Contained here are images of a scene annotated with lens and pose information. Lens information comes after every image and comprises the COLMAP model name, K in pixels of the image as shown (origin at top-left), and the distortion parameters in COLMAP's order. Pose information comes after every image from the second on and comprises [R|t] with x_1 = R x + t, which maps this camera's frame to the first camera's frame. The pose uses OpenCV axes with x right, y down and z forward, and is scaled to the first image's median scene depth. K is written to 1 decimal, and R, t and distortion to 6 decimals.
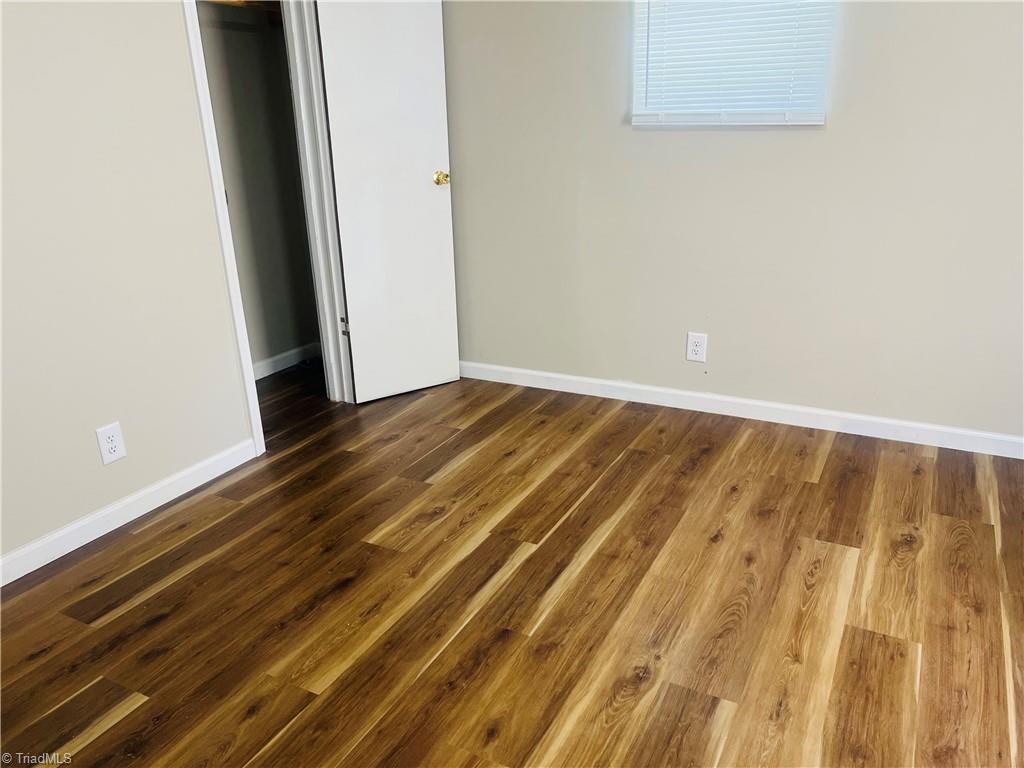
lens RADIAL K [[775.9, 0, 519.2], [0, 775.9, 381.9], [0, 0, 1]] dist [0.104142, -0.193486]
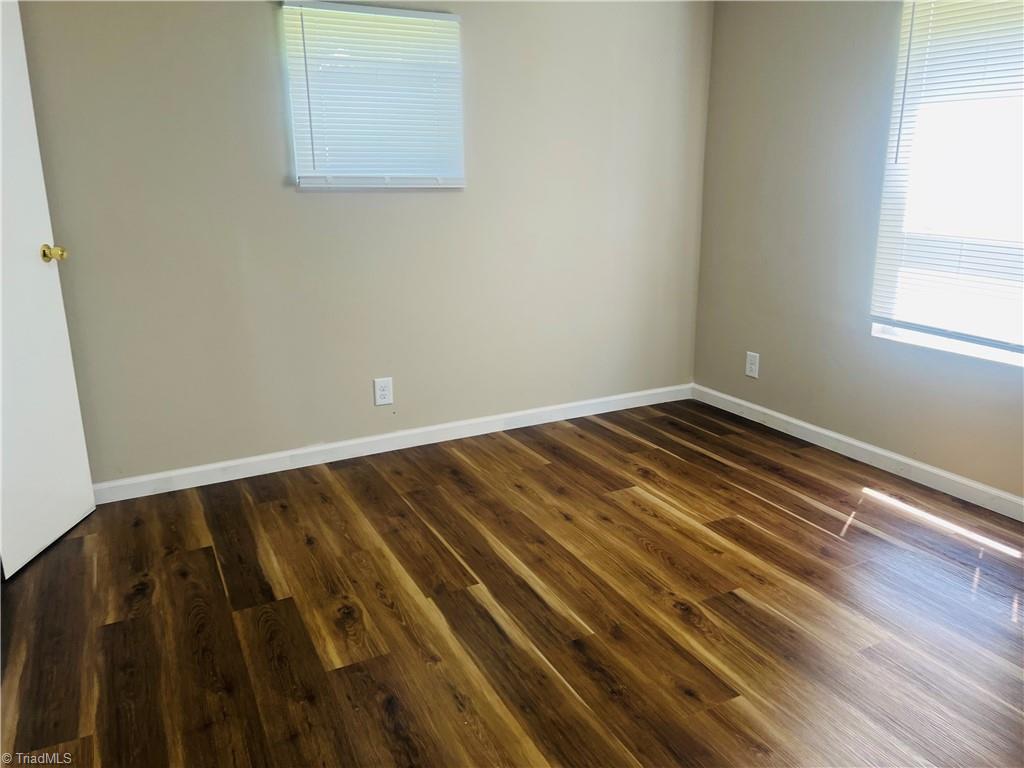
lens RADIAL K [[775.9, 0, 519.2], [0, 775.9, 381.9], [0, 0, 1]] dist [0.104142, -0.193486]
pose [[0.571708, -0.195297, 0.796875, -0.663148], [0.269655, 0.962027, 0.042312, -0.067980], [-0.774878, 0.190691, 0.602661, 0.278898]]
